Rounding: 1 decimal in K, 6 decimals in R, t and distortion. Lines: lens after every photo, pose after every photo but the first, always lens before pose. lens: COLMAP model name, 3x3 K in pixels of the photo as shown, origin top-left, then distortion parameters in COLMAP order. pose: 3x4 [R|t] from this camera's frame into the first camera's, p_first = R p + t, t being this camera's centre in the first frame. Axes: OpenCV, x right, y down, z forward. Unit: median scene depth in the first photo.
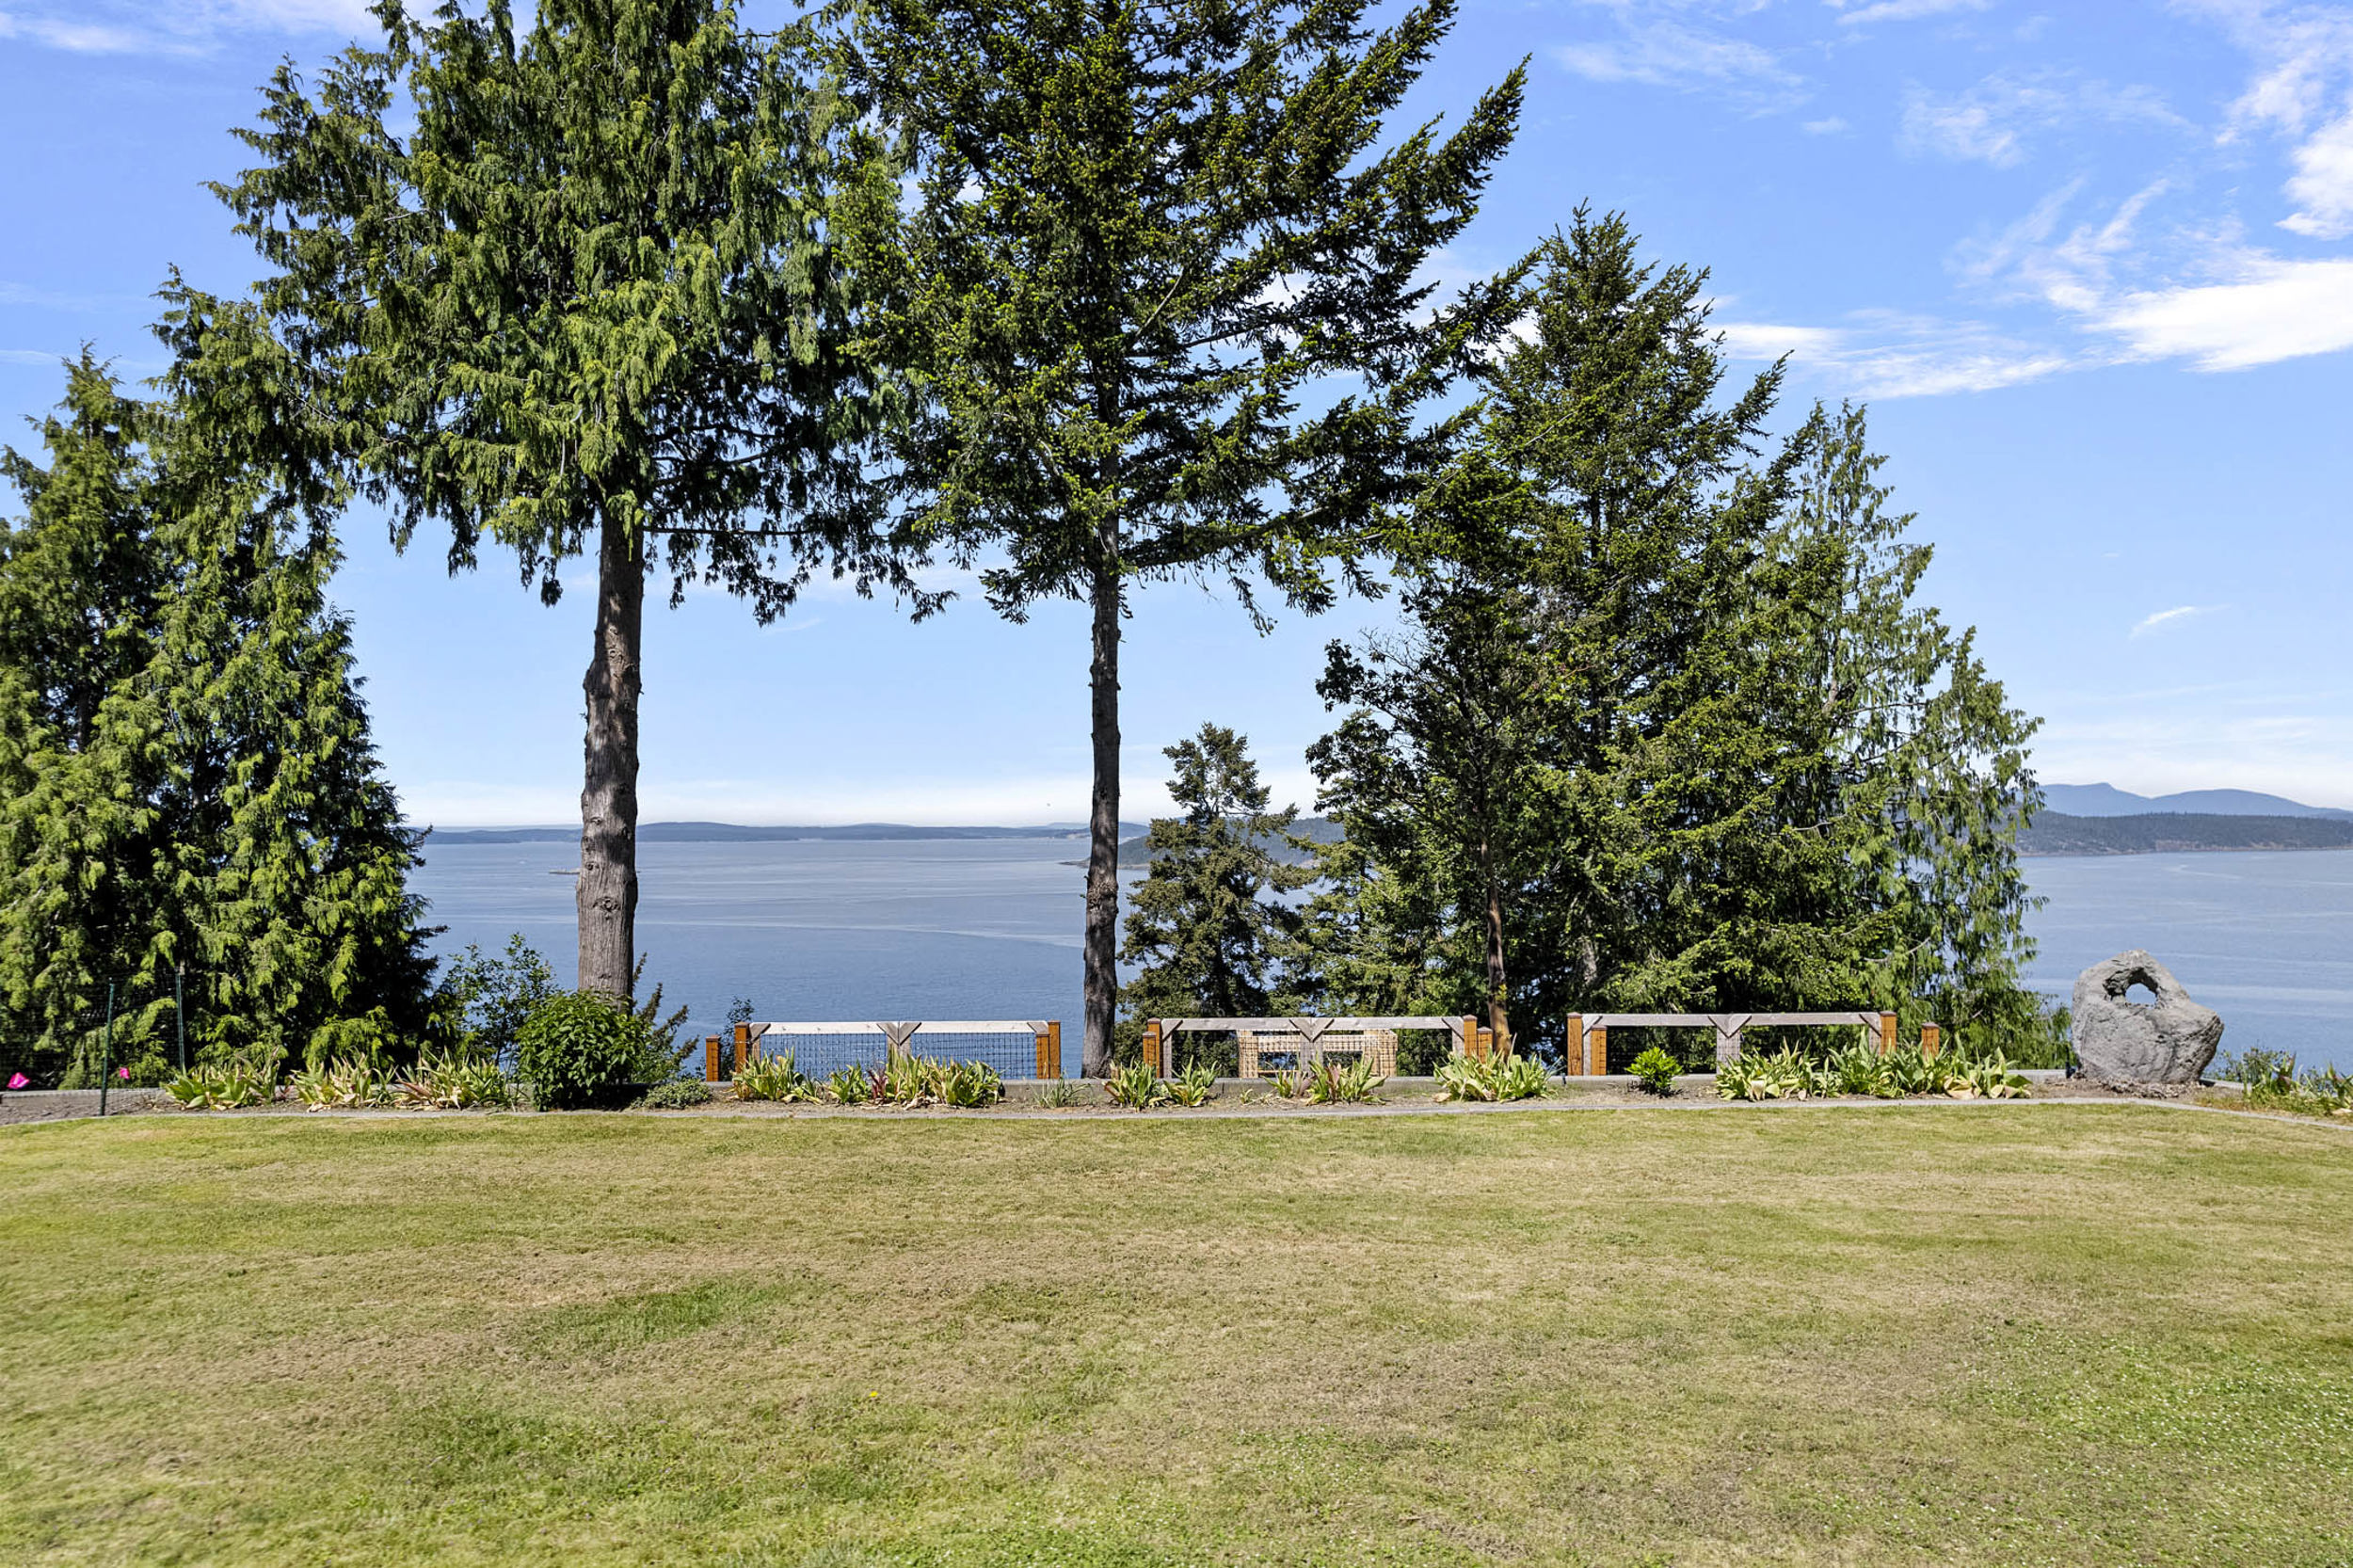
lens RADIAL K [[1489.4, 0, 1210.1], [0, 1489.4, 795.3], [0, 0, 1]] dist [-0.066550, 0.061009]
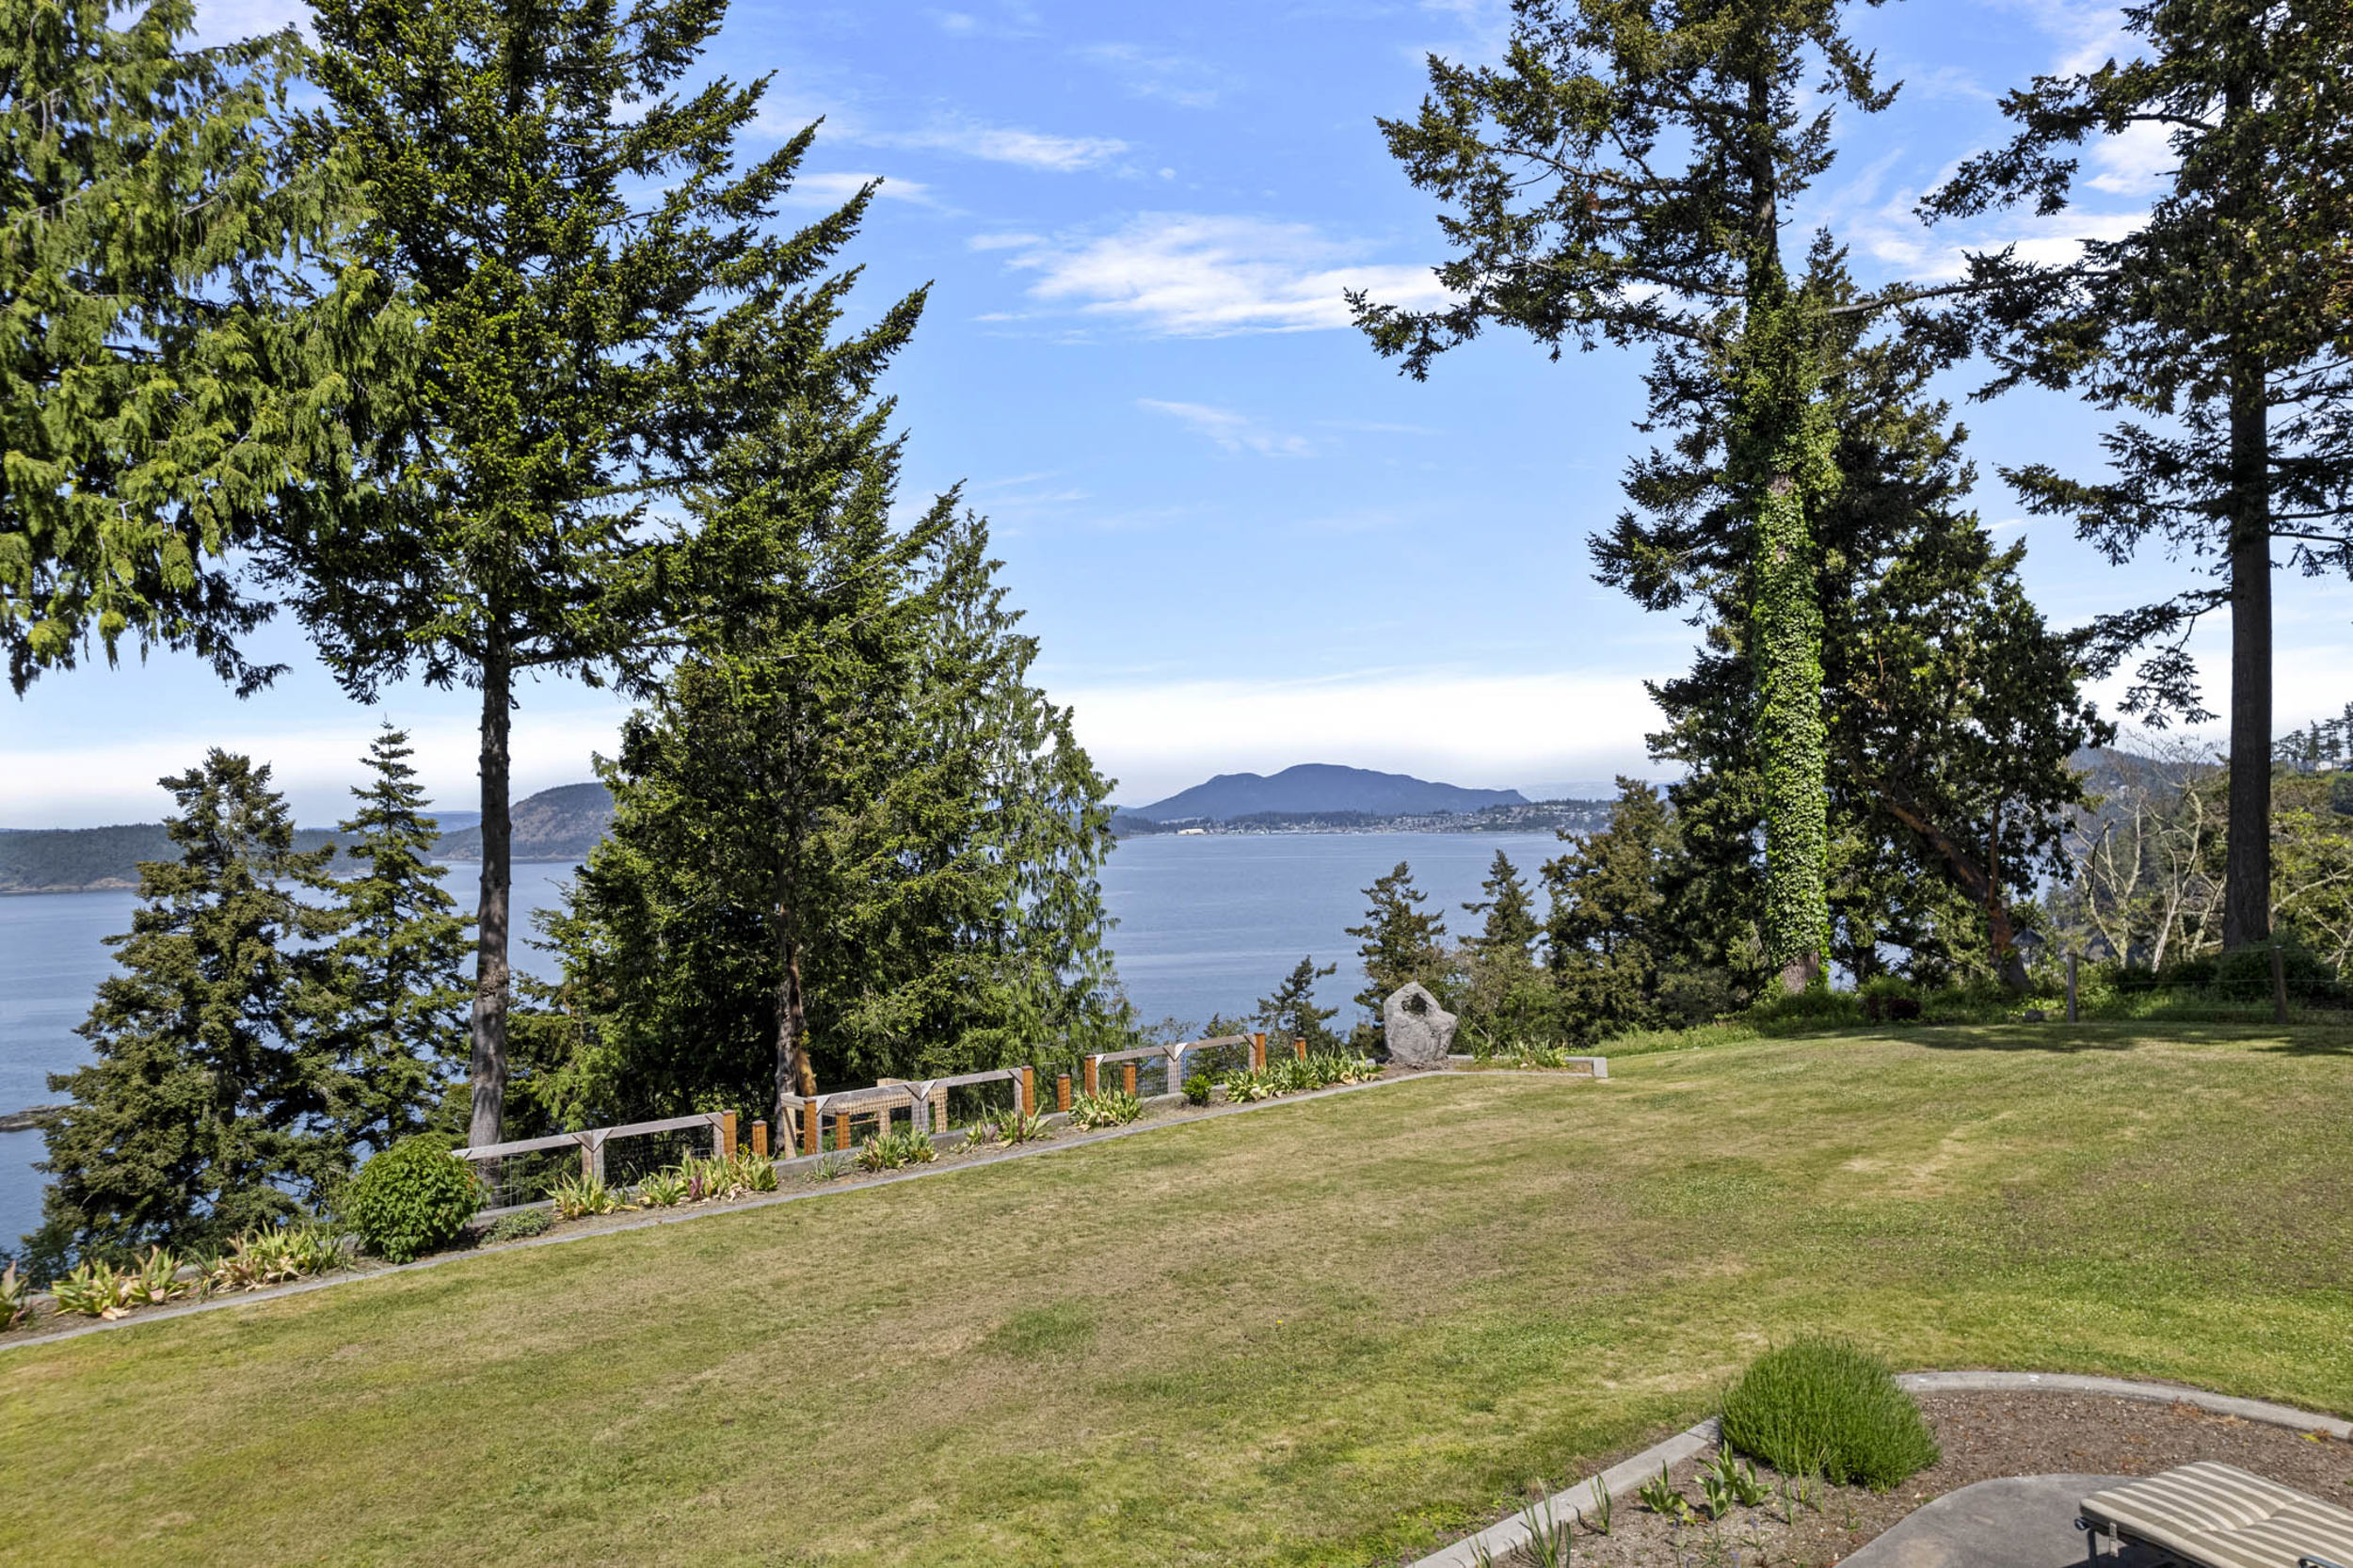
lens RADIAL K [[1506.4, 0, 1176.5], [0, 1506.4, 741.7], [0, 0, 1]] dist [-0.064630, 0.062742]
pose [[0.770508, 0.020349, 0.637105, -0.248331], [0.003575, 0.999337, -0.036243, -0.039547], [-0.637420, 0.030203, 0.769924, -0.055818]]
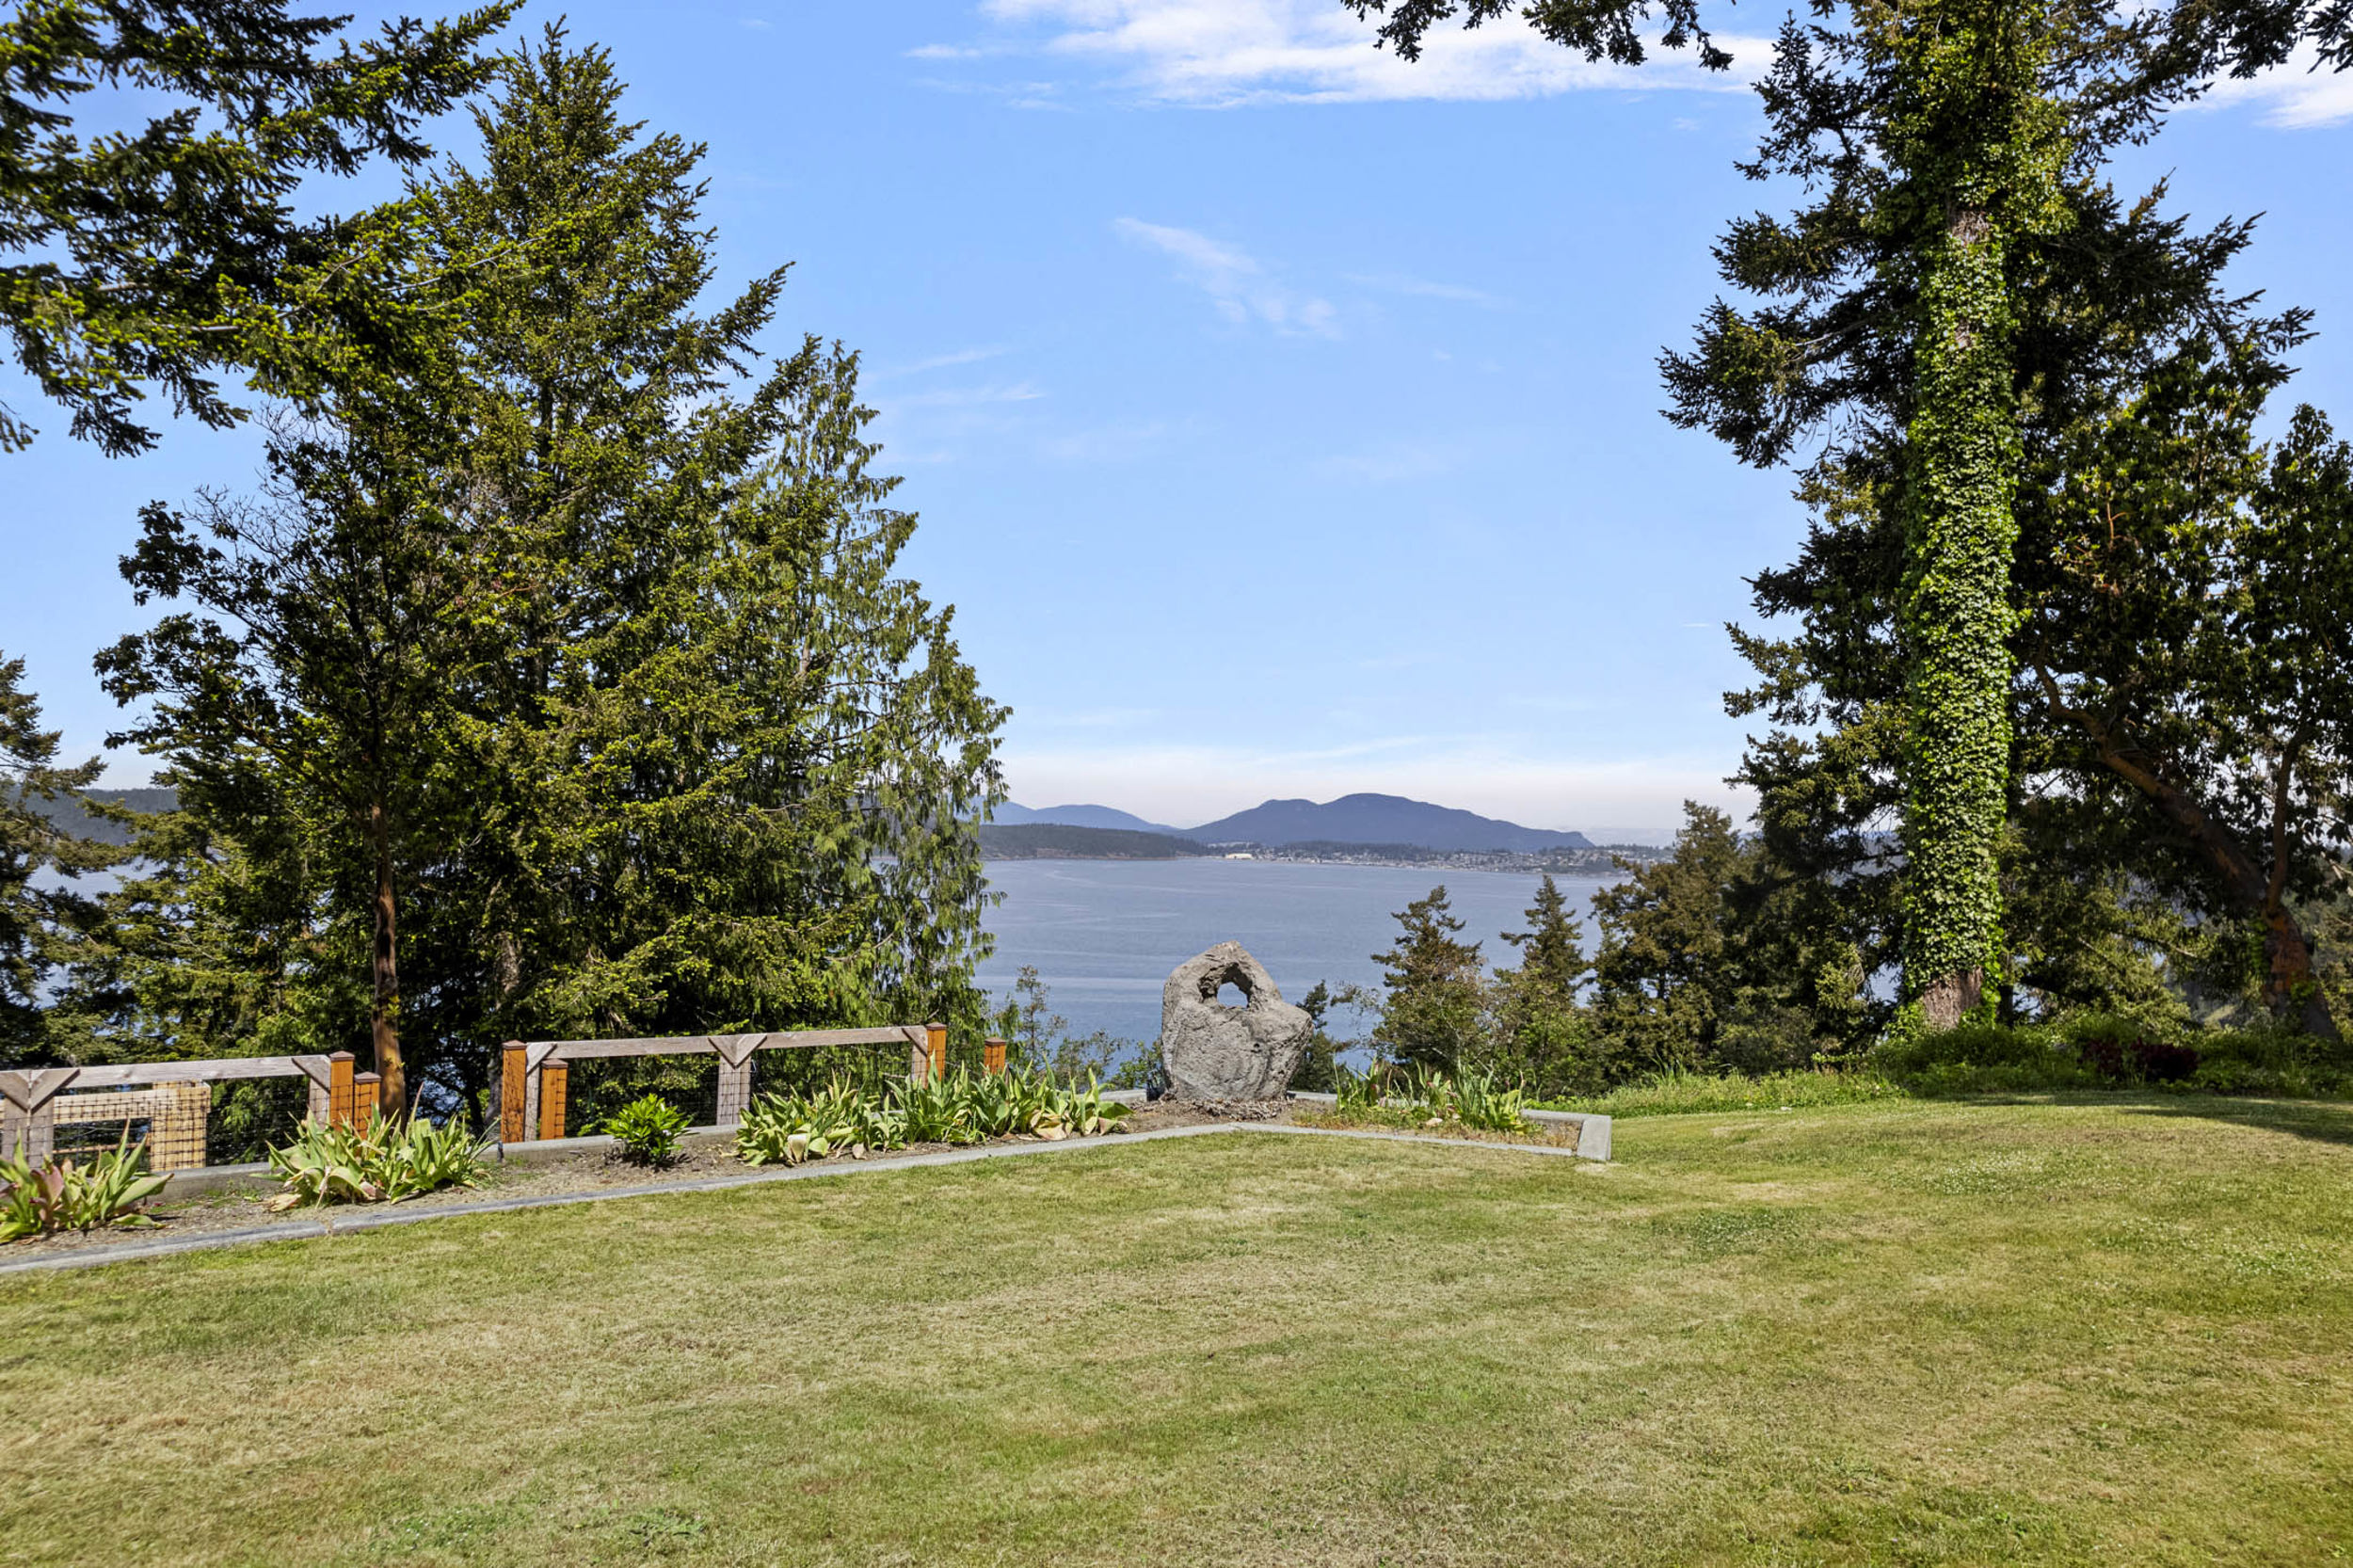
lens RADIAL K [[1571.4, 0, 1169.0], [0, 1571.4, 822.2], [0, 0, 1]] dist [-0.074711, 0.056538]
pose [[0.791114, 0.037605, 0.610512, 0.021590], [-0.051275, 0.998672, 0.004930, 0.013168], [-0.609516, -0.035204, 0.791992, 0.119217]]
